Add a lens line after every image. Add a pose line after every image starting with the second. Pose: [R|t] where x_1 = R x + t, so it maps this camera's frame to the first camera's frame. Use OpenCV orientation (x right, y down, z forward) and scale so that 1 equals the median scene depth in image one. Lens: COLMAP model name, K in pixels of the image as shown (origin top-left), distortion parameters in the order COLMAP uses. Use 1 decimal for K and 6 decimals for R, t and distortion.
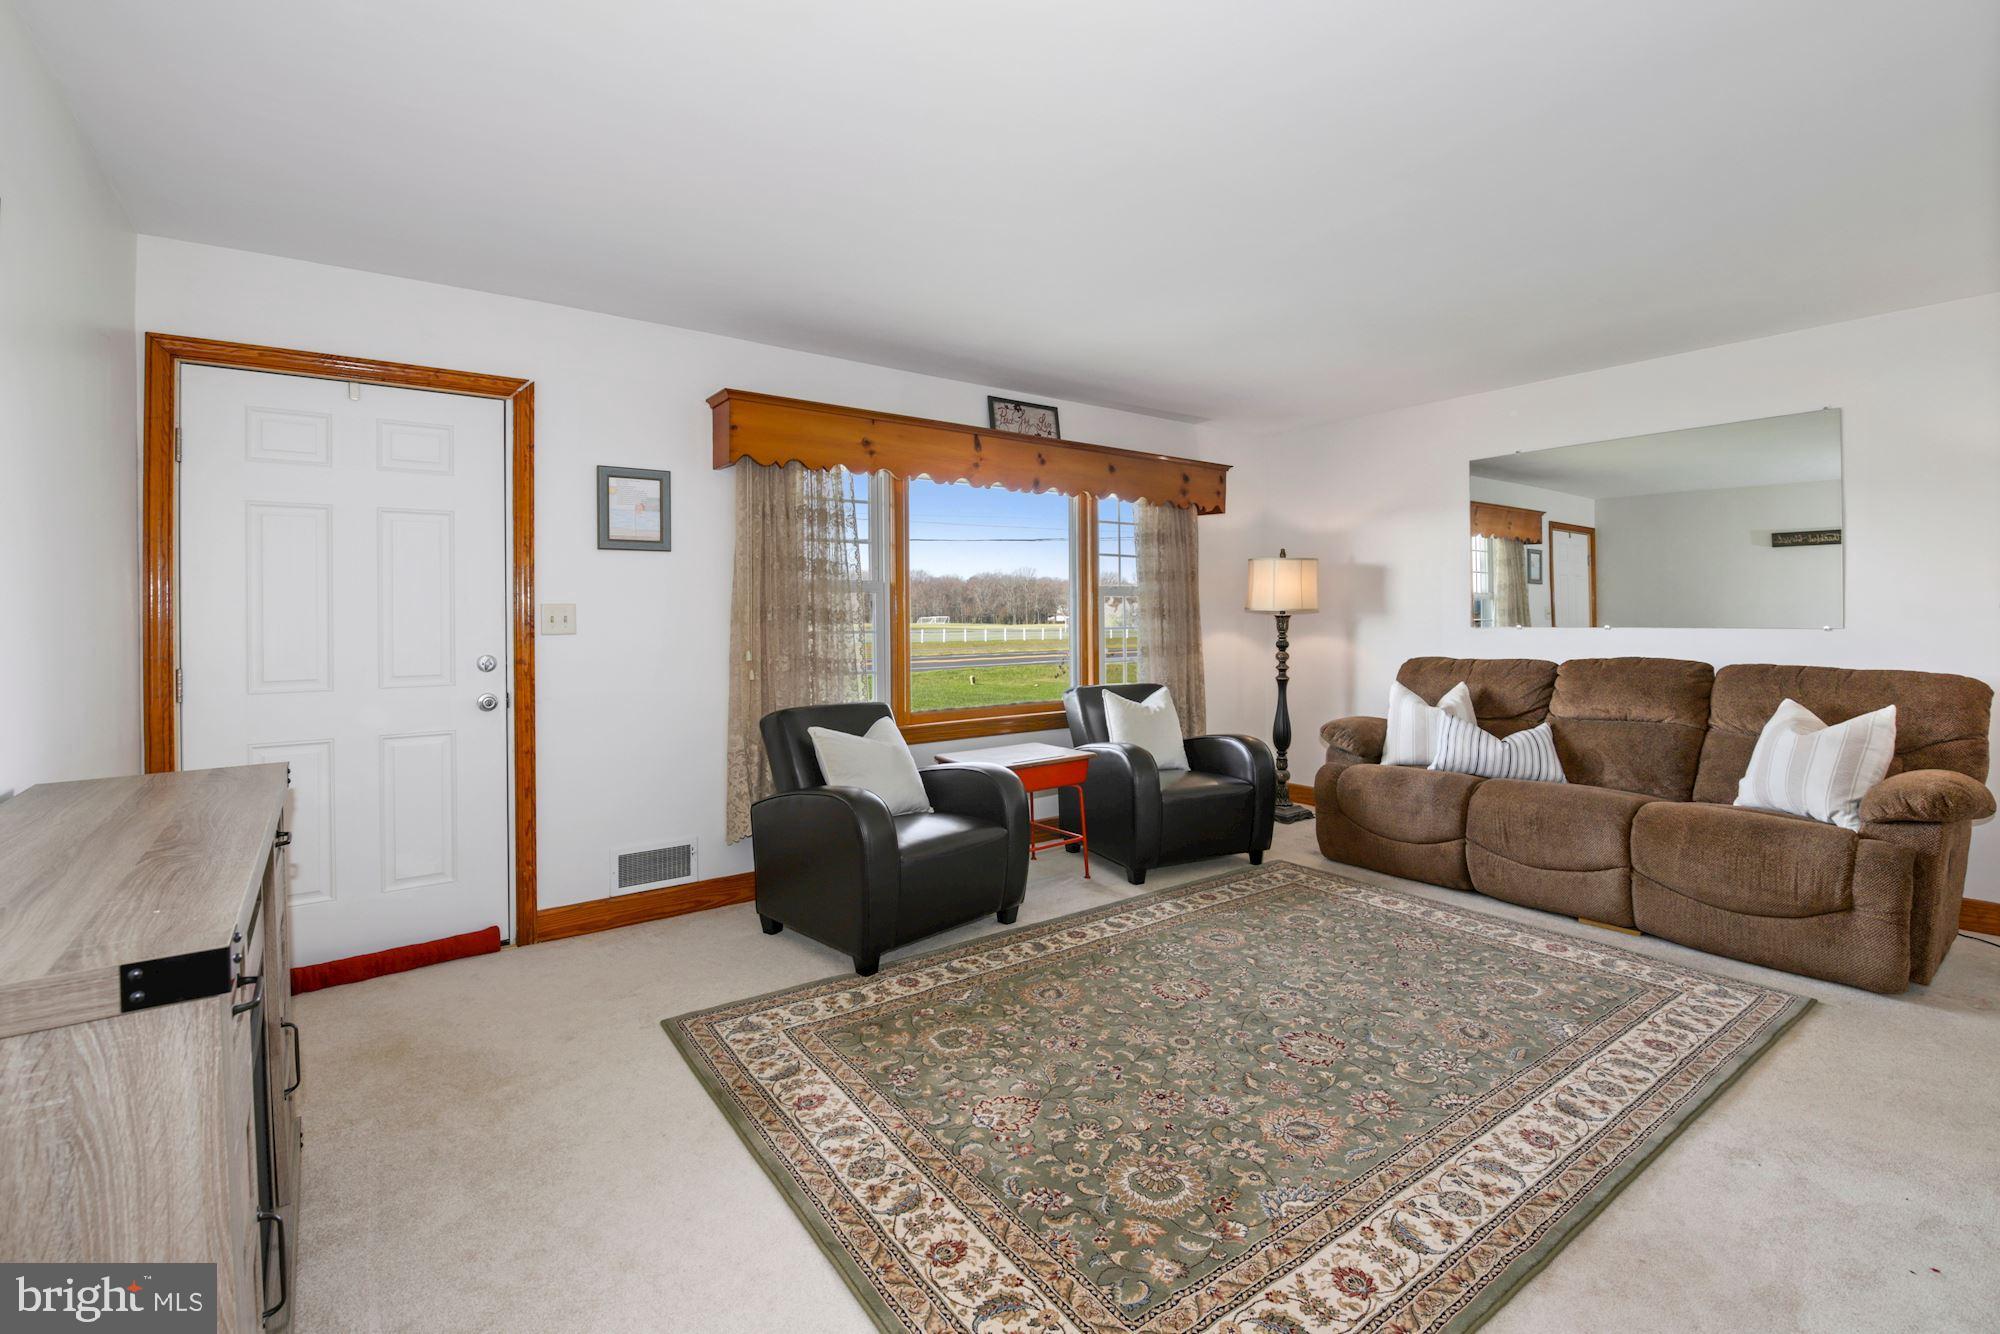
lens RADIAL K [[877.8, 0, 989.9], [0, 877.8, 656.6], [0, 0, 1]] dist [-0.015543, -0.000227]
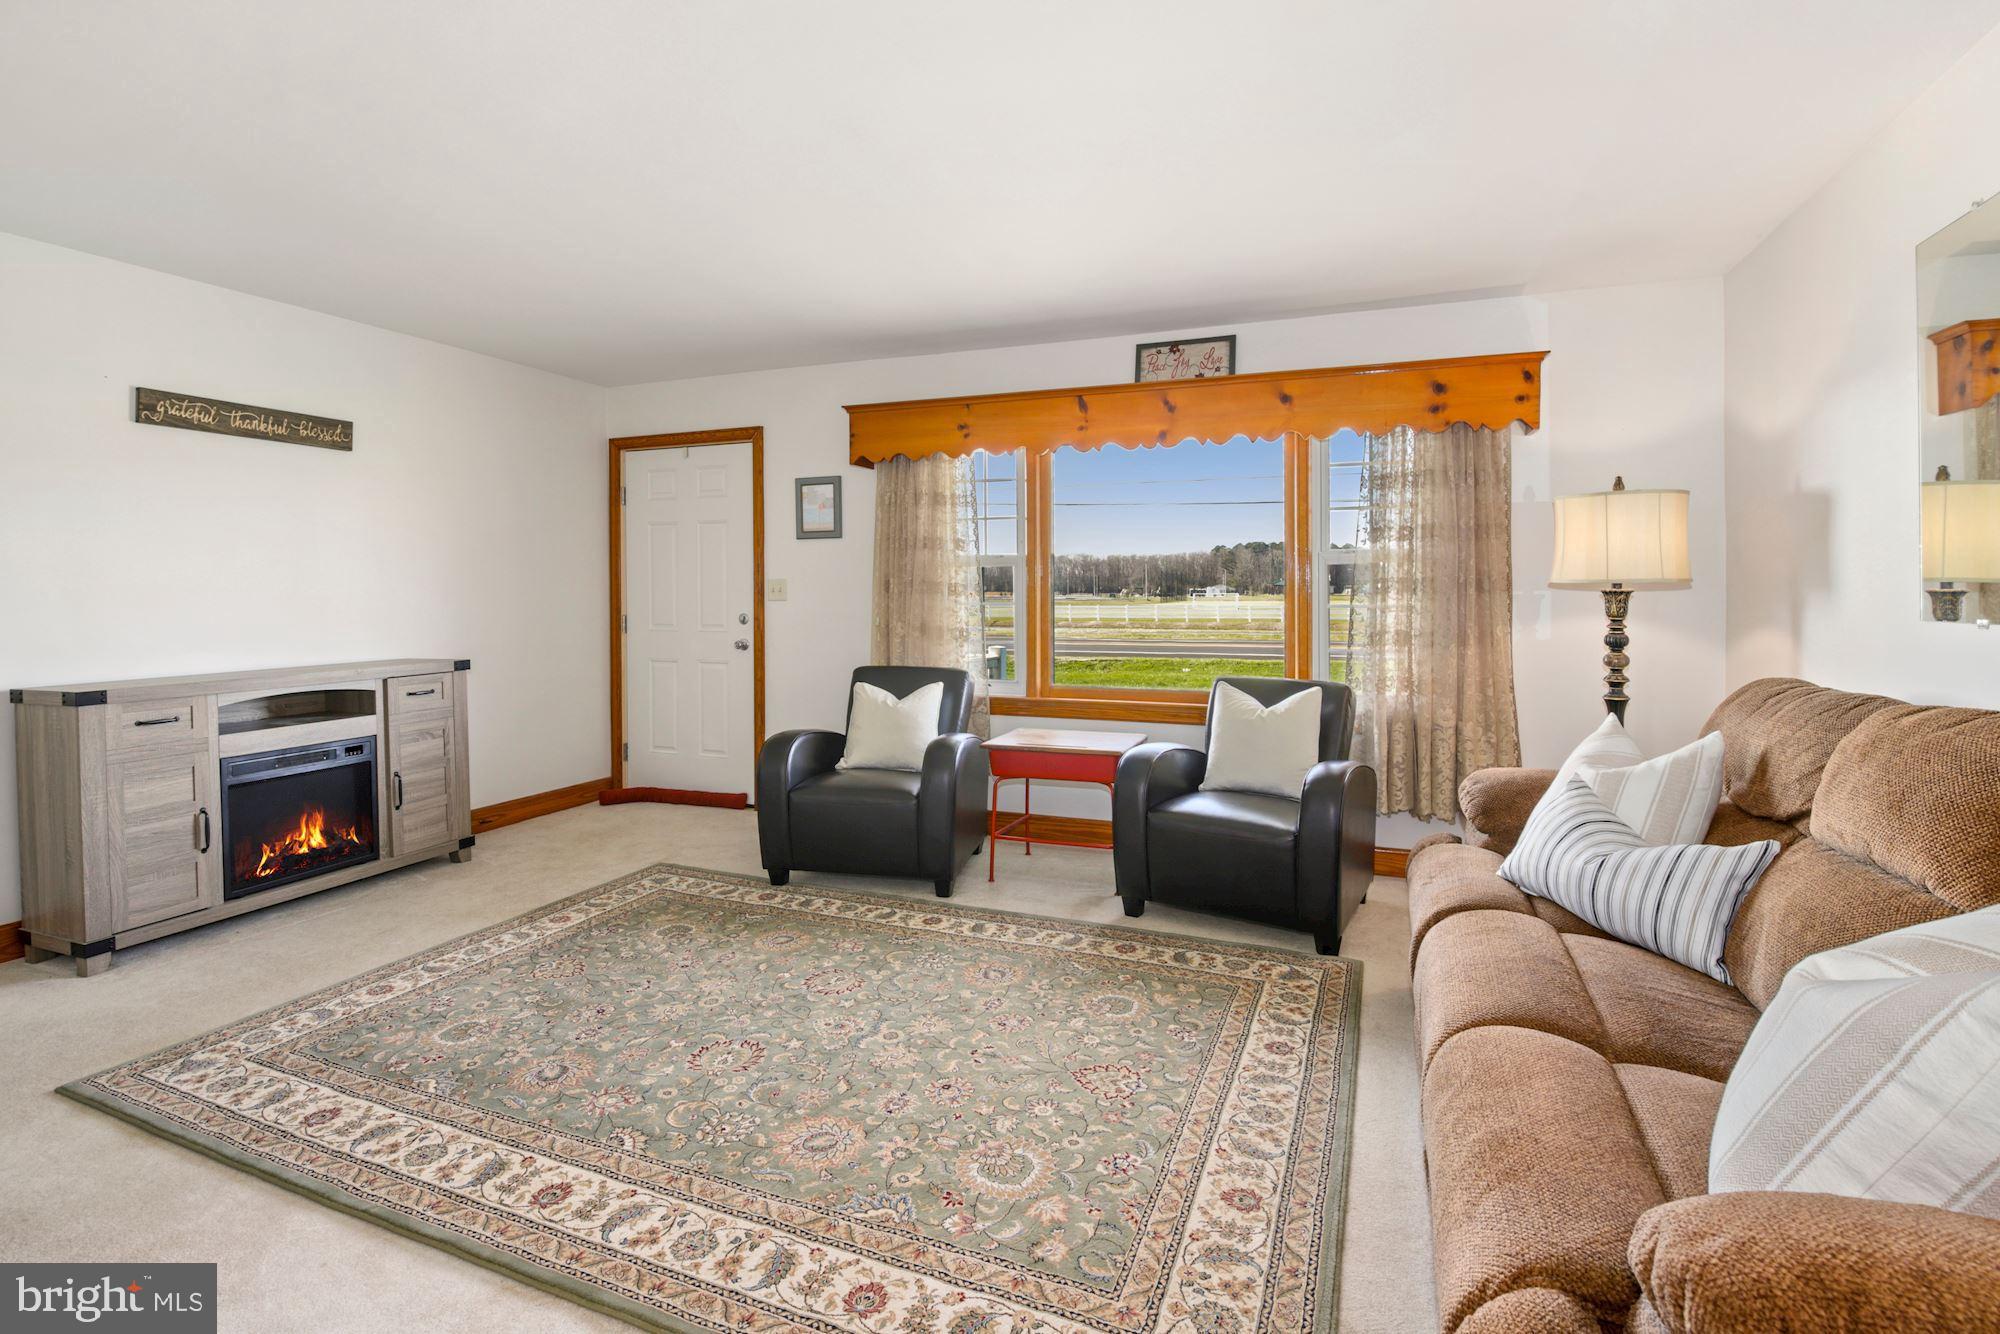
lens RADIAL K [[890.2, 0, 1004.6], [0, 890.2, 636.9], [0, 0, 1]] dist [-0.010358, -0.000326]
pose [[0.552624, 0.048253, -0.832033, 0.852712], [-0.042620, 0.998653, 0.029609, -0.023443], [0.832340, 0.019098, 0.553936, 0.472070]]
